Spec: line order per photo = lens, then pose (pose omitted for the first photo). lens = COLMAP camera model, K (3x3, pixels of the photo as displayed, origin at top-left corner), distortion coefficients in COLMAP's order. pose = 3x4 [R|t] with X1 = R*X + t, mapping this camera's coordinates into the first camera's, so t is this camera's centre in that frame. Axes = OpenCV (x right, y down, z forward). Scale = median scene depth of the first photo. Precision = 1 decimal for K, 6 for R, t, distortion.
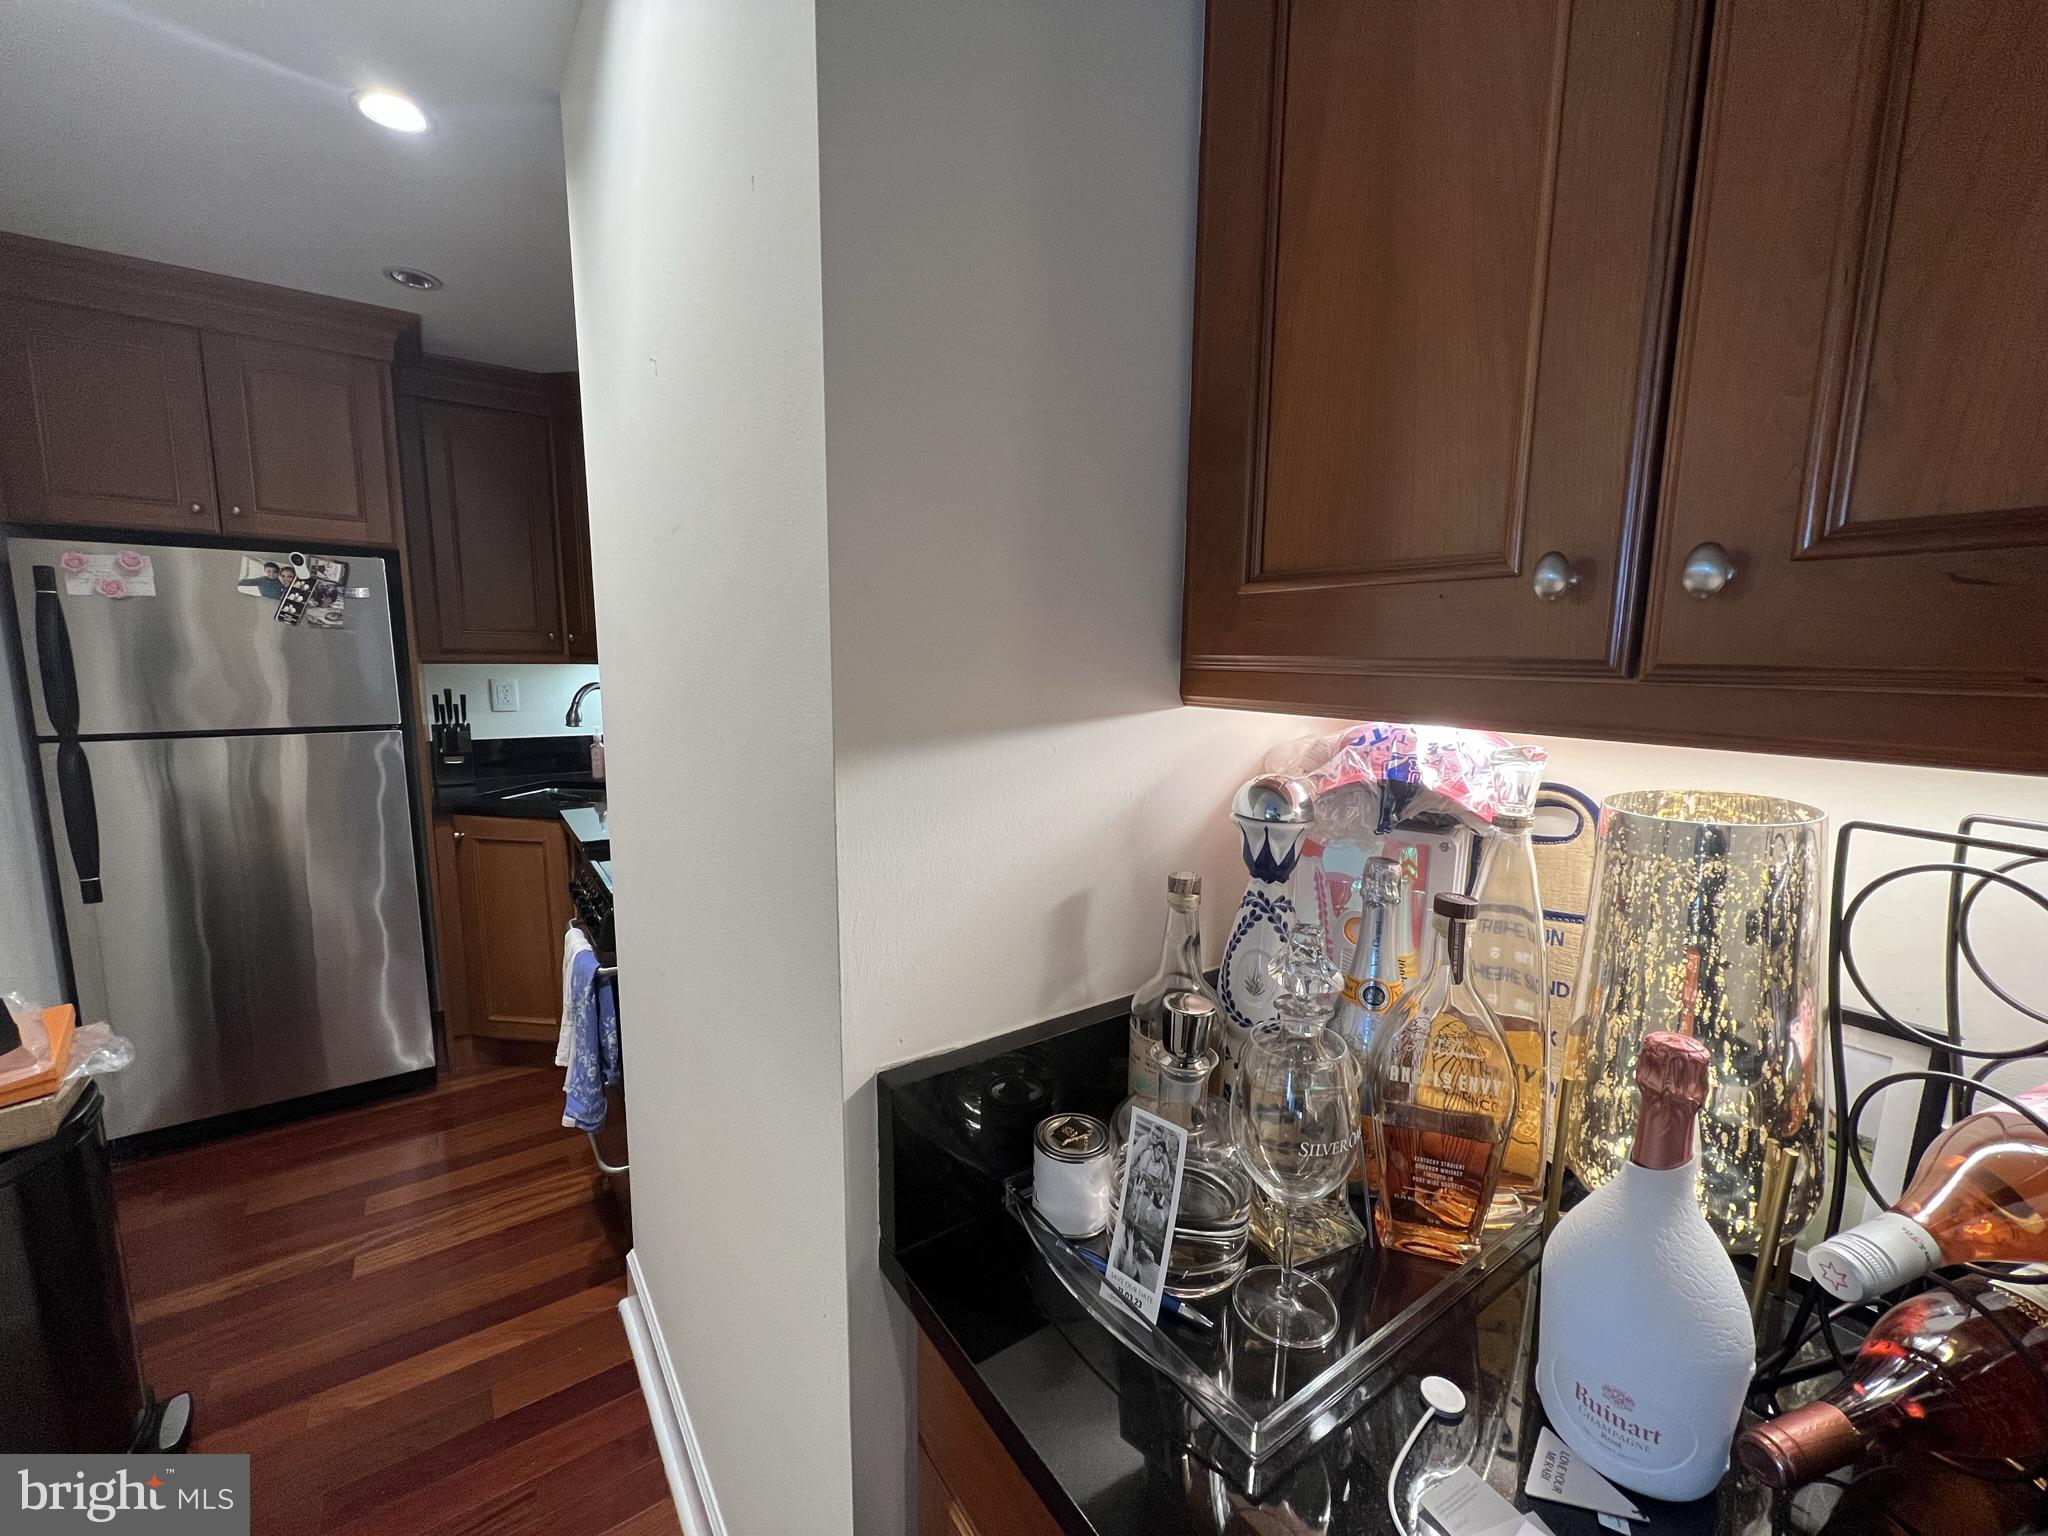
lens RADIAL K [[821.2, 0, 1024.1], [0, 821.2, 769.1], [0, 0, 1]] dist [0.001954, -0.000432]
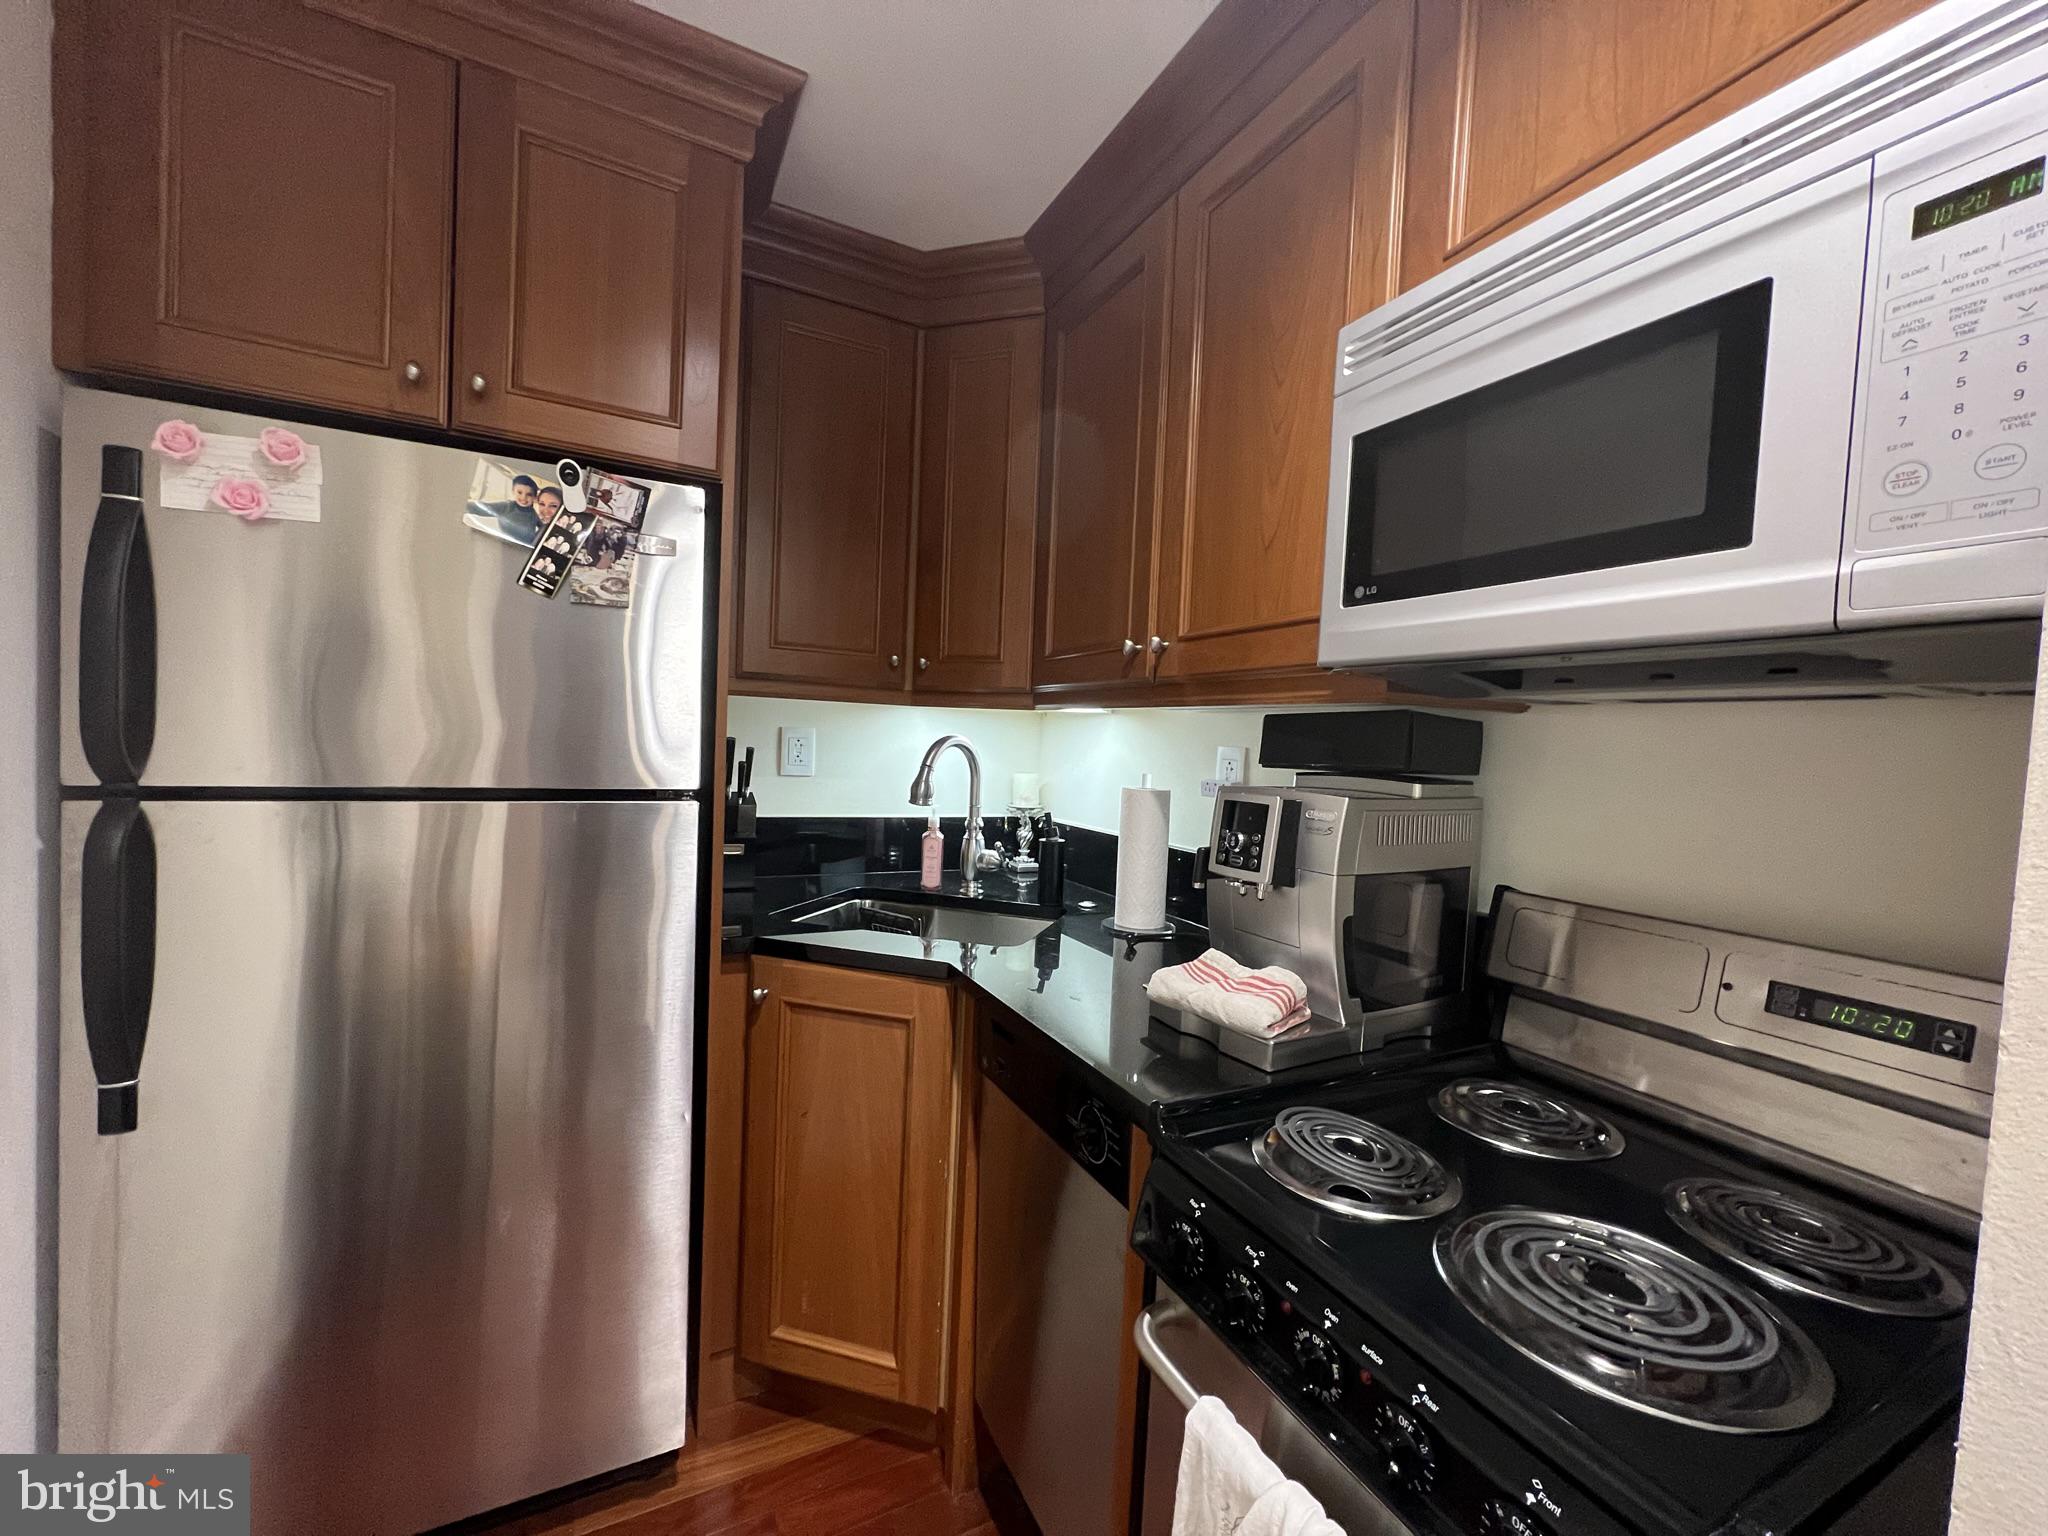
lens RADIAL K [[818.4, 0, 1026.3], [0, 818.4, 767.3], [0, 0, 1]] dist [0.000361, 0.000706]
pose [[0.990222, 0.029487, -0.136348, -0.505499], [-0.044842, 0.992814, -0.110951, -0.020030], [0.132096, 0.115981, 0.984428, 0.531227]]
